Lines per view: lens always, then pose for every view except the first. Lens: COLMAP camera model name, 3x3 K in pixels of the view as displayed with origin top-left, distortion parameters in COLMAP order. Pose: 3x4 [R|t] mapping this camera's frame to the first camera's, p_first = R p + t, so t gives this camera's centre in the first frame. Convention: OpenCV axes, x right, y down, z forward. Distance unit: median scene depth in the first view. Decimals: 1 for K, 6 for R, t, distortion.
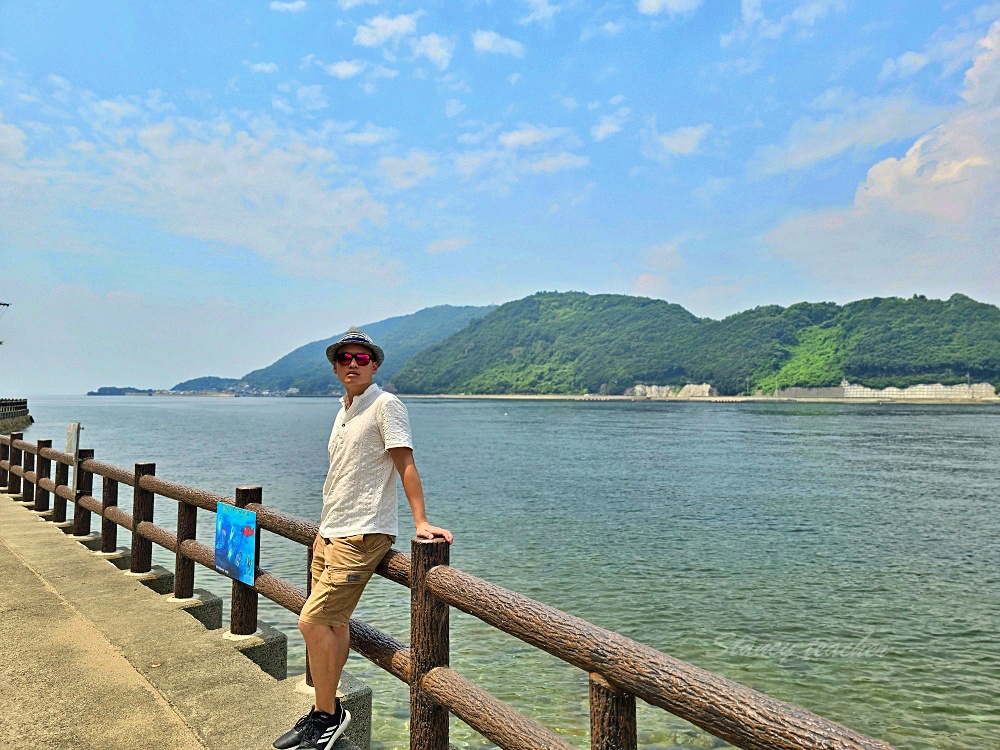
lens RADIAL K [[665.3, 0, 506.0], [0, 665.3, 381.6], [0, 0, 1]] dist [0.052358, -0.057756]
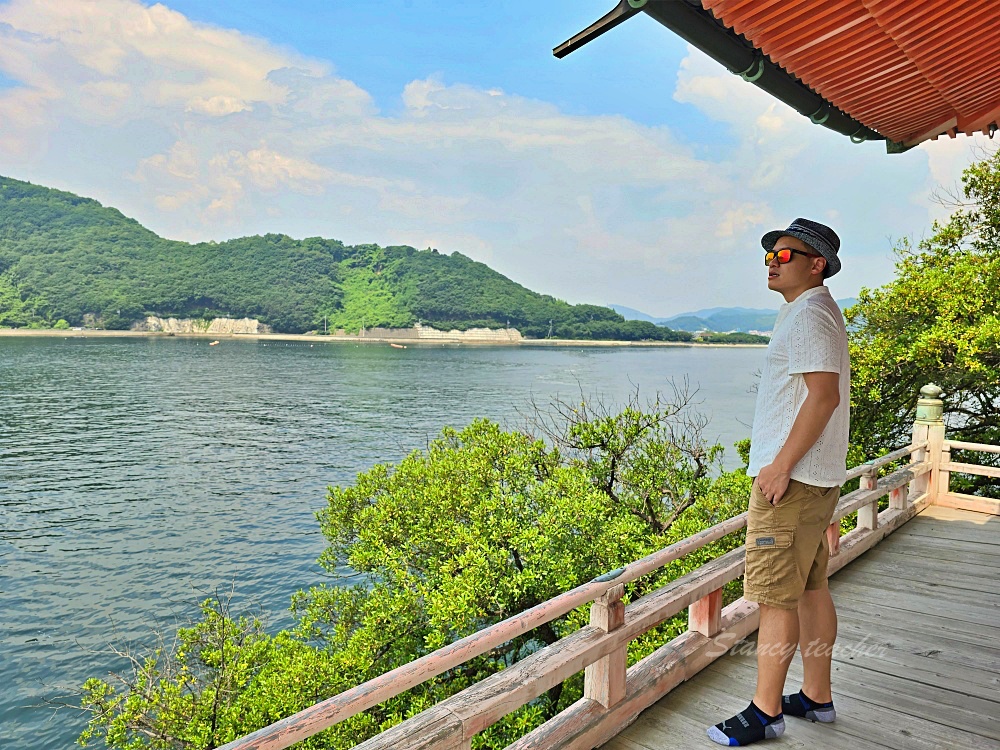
lens RADIAL K [[665.3, 0, 506.0], [0, 665.3, 381.6], [0, 0, 1]] dist [0.052358, -0.057756]
pose [[0.483102, -0.058964, 0.873576, -0.352363], [-0.041238, 0.995090, 0.089971, -0.008931], [-0.874592, -0.079490, 0.478298, 0.322636]]
